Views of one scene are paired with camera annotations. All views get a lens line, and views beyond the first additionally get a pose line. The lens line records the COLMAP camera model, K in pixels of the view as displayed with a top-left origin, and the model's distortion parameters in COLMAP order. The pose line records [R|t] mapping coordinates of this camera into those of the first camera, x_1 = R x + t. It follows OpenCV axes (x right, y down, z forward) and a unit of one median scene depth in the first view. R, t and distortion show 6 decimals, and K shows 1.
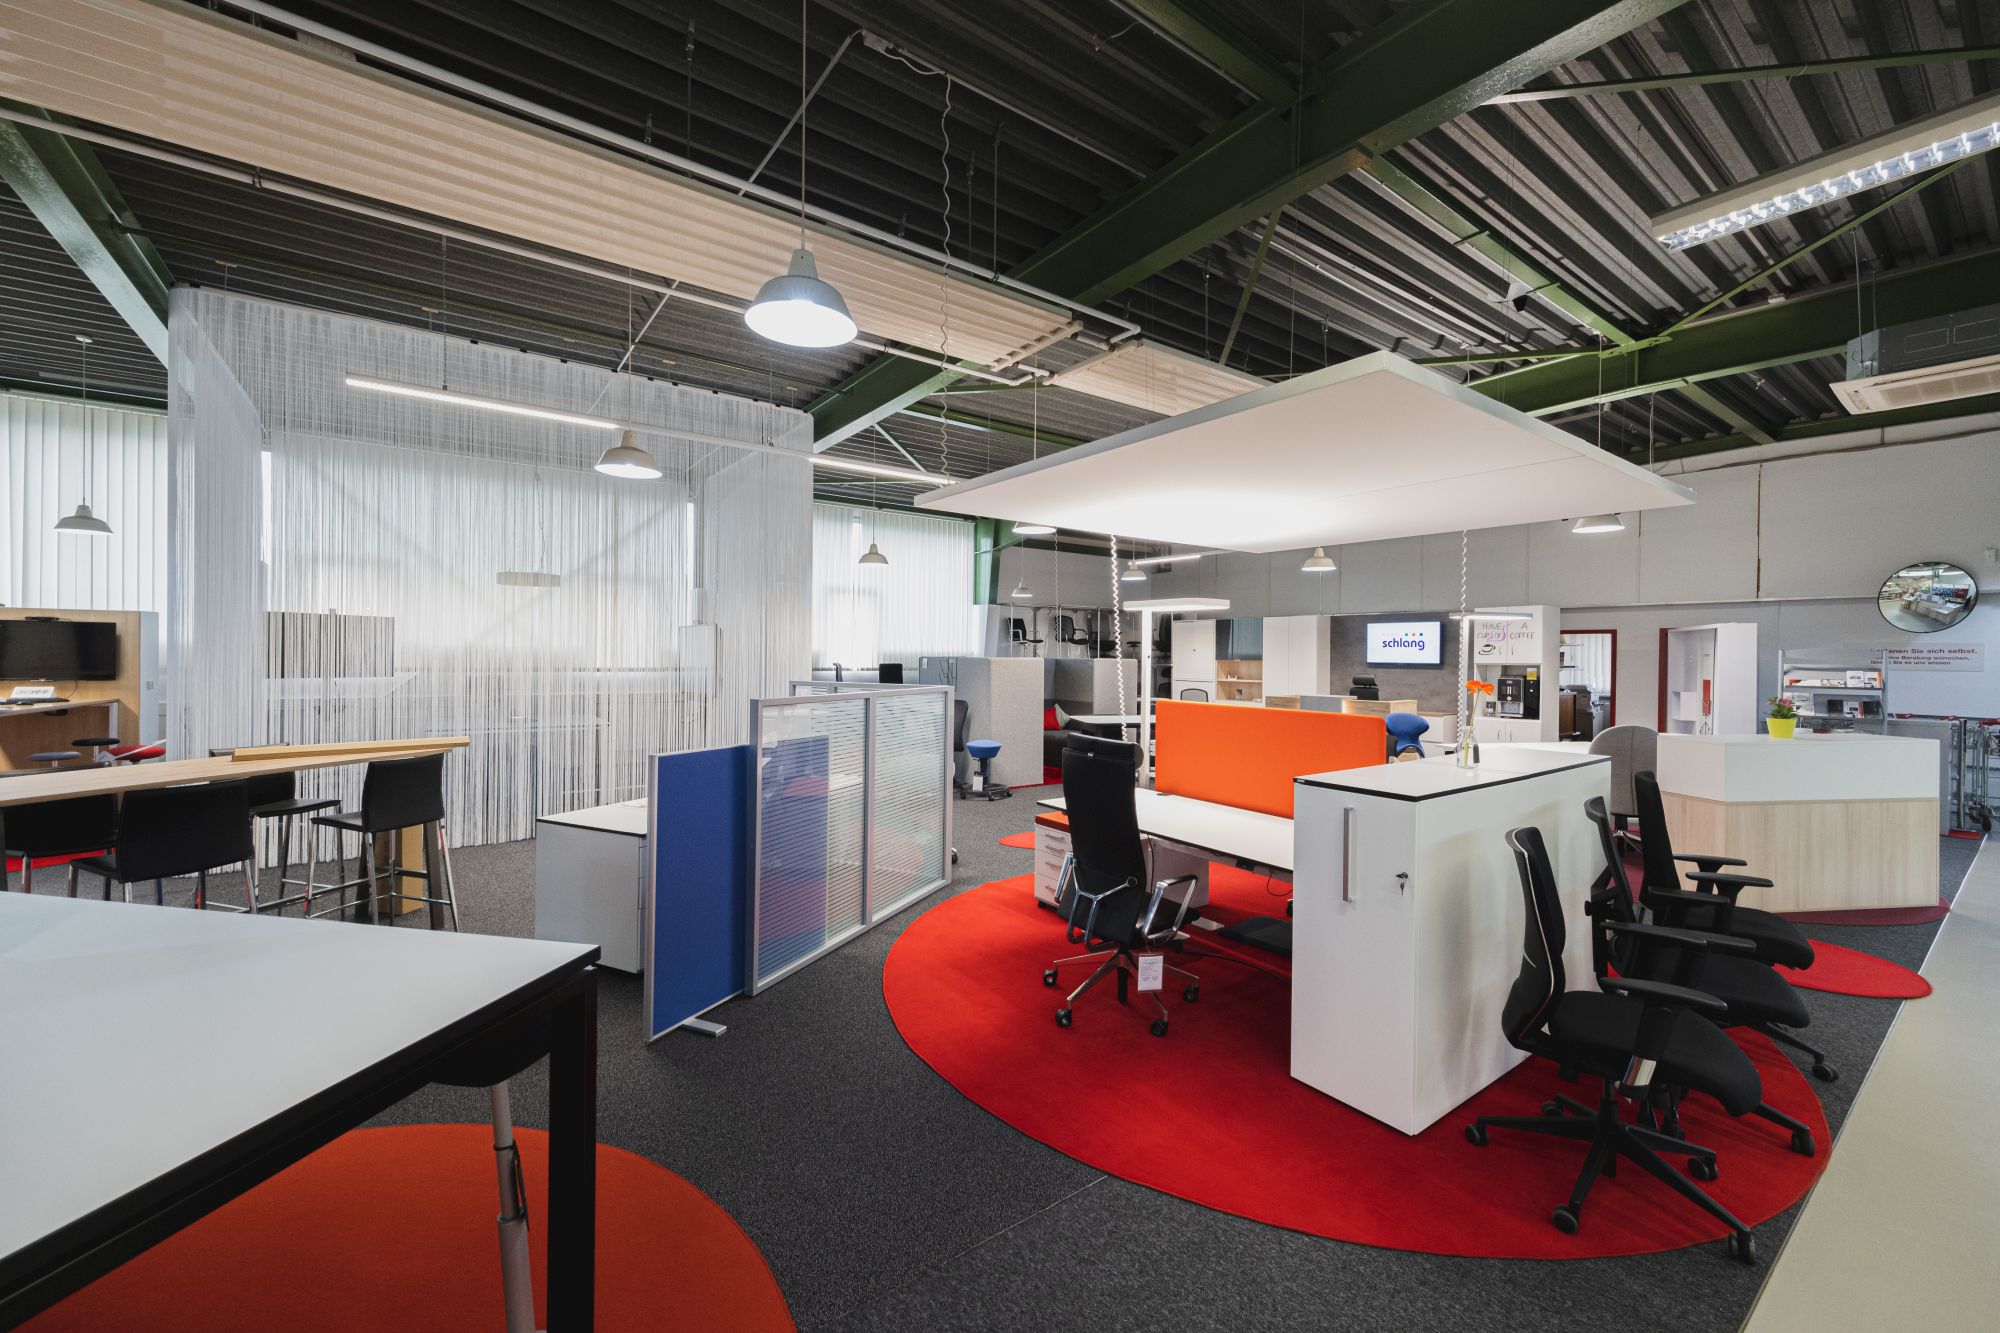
lens RADIAL K [[772.7, 0, 982.5], [0, 772.7, 658.2], [0, 0, 1]] dist [0.003247, 0.000028]
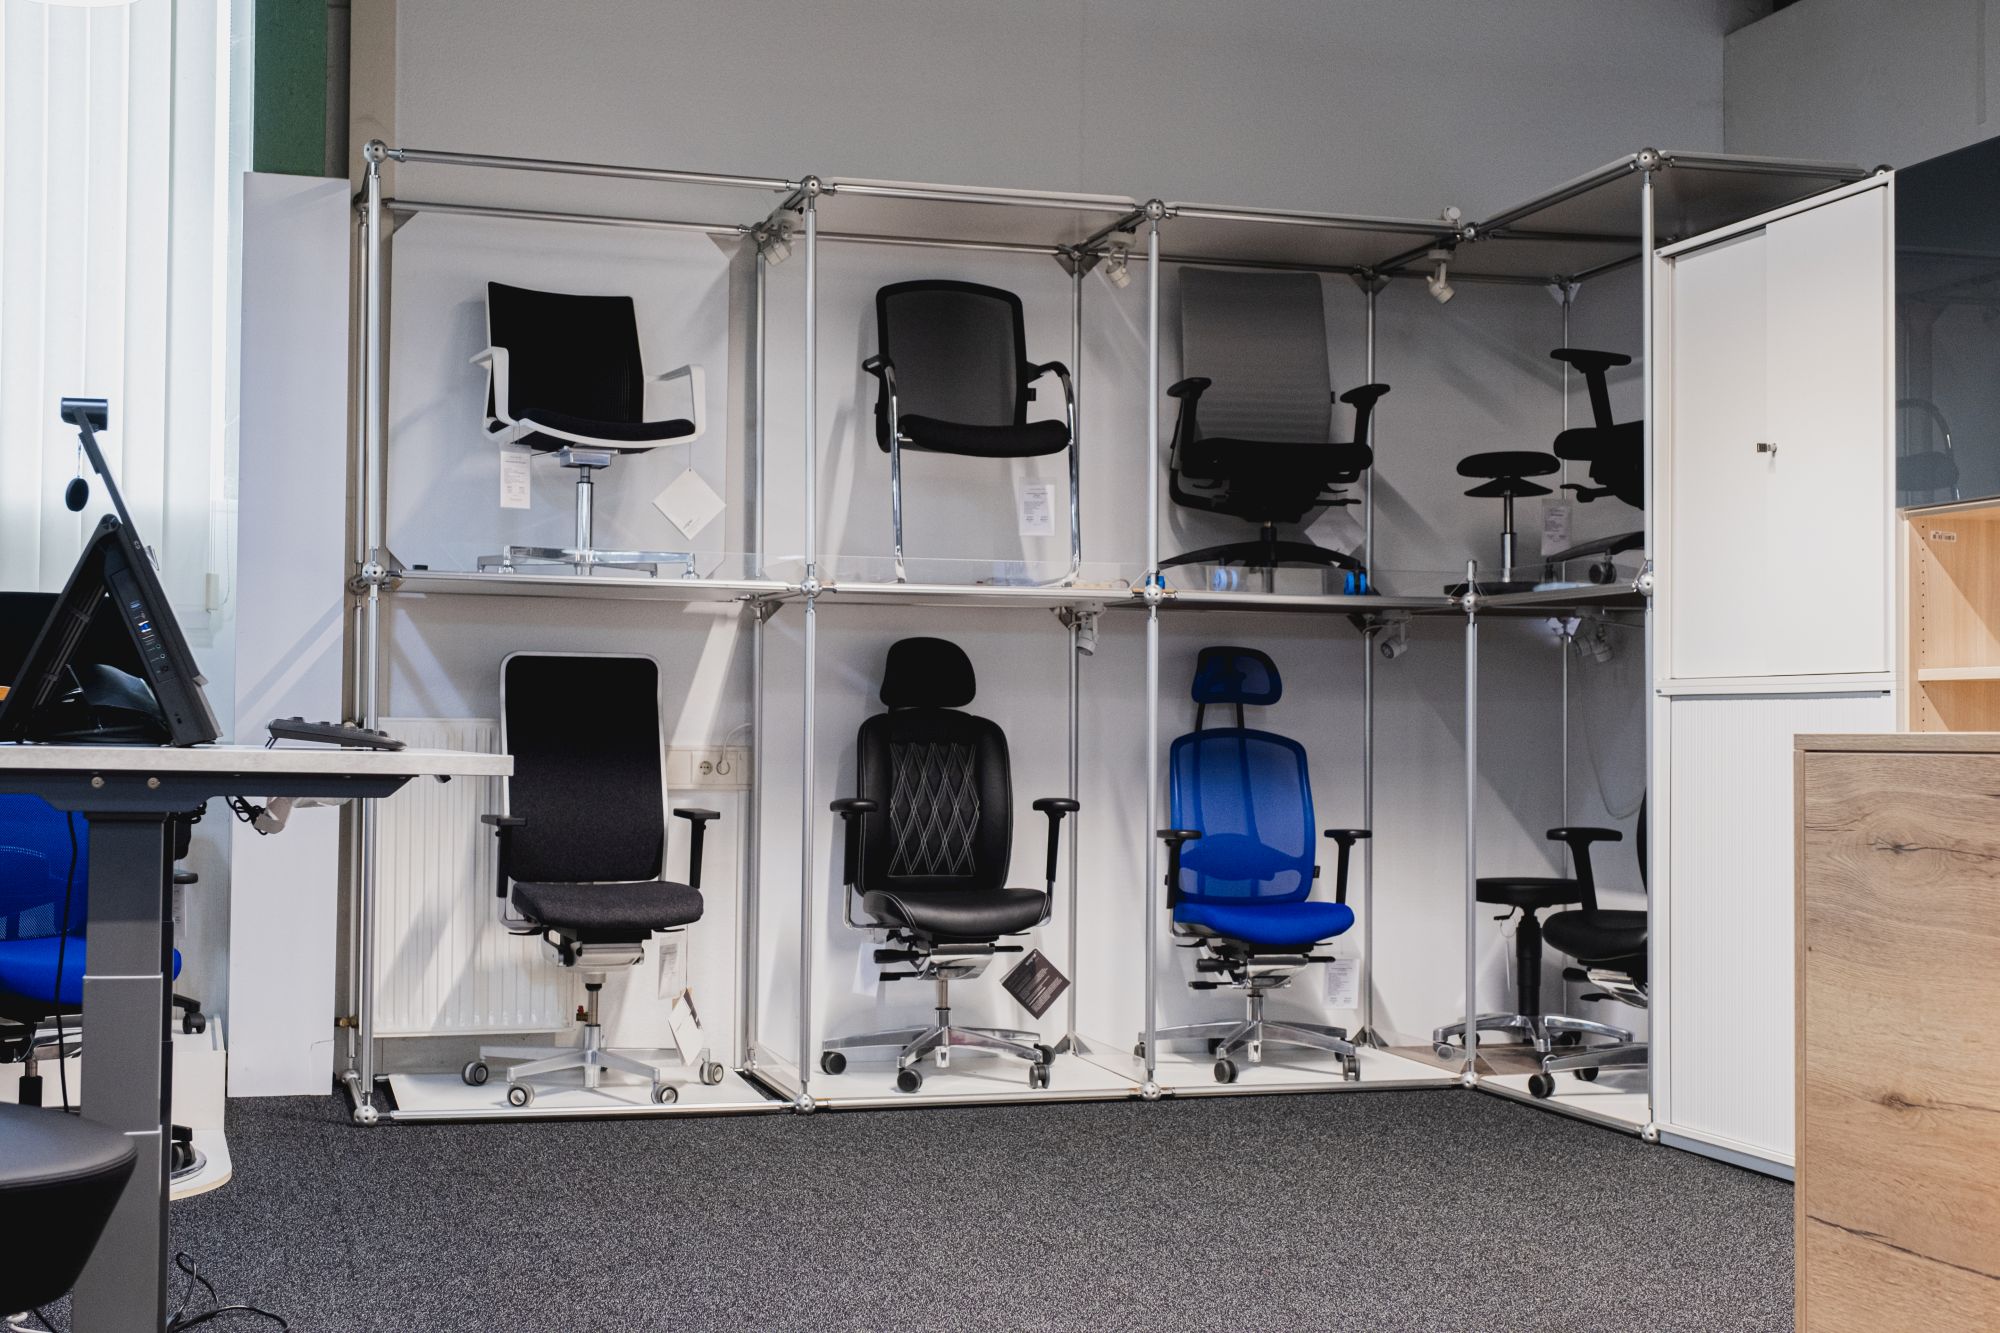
lens RADIAL K [[2541.2, 0, 999.8], [0, 2541.2, 662.7], [0, 0, 1]] dist [0.023993, 0.000000]
pose [[0.948913, -0.005684, -0.315487, 0.276480], [-0.005414, 0.999397, -0.034290, 0.038453], [0.315492, 0.034246, 0.948310, 0.546885]]
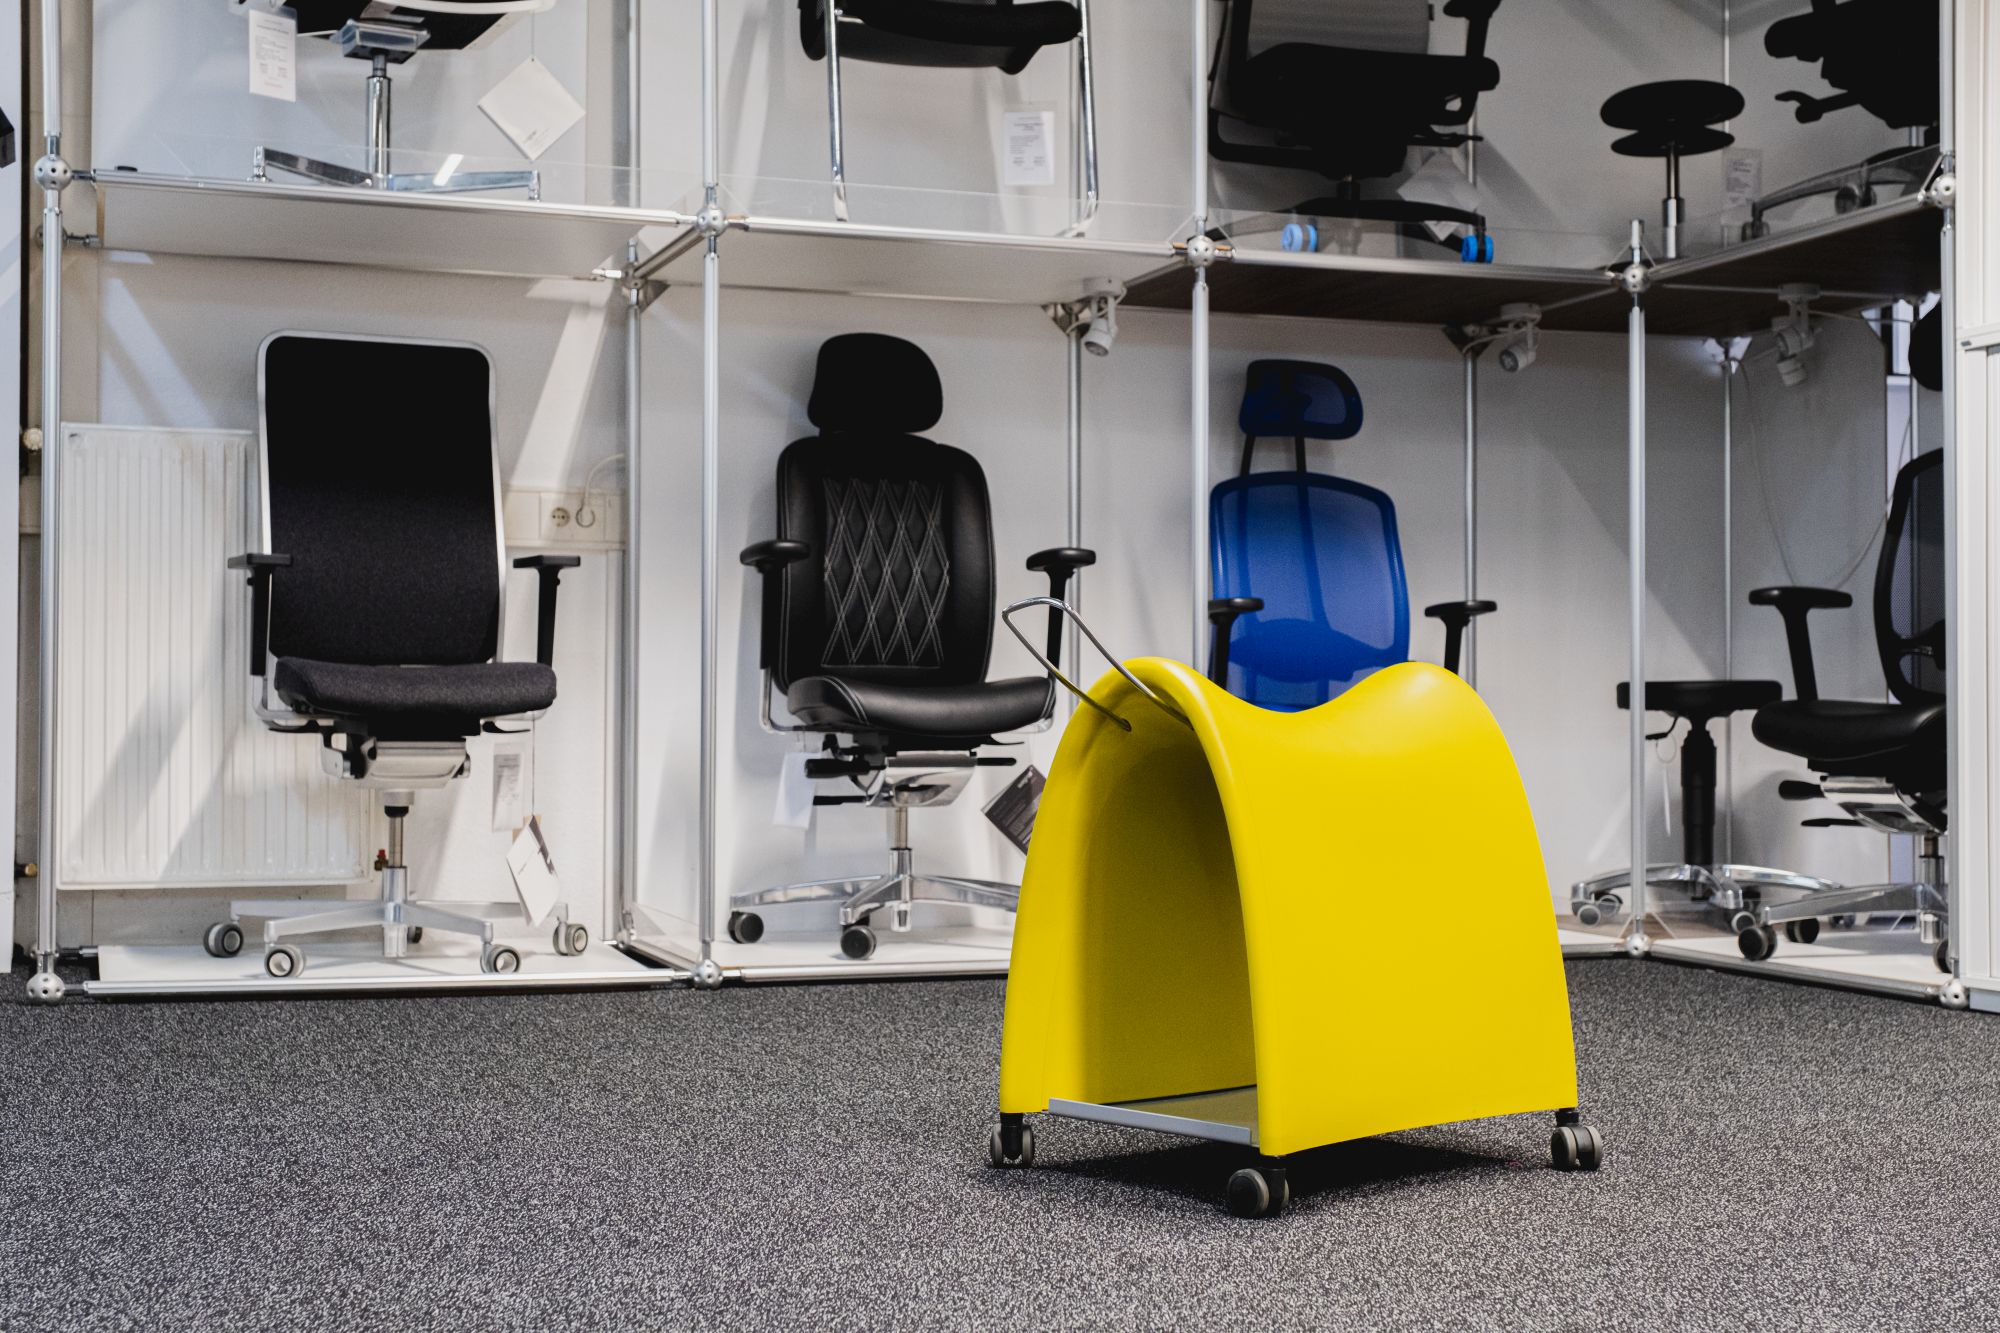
lens RADIAL K [[2670.7, 0, 994.1], [0, 2670.7, 653.9], [0, 0, 1]] dist [0.030055, 0.000000]
pose [[0.961028, -0.008791, -0.276311, 0.223532], [0.000427, 0.999540, -0.030318, 0.072973], [0.276451, 0.029019, 0.960590, 0.665138]]
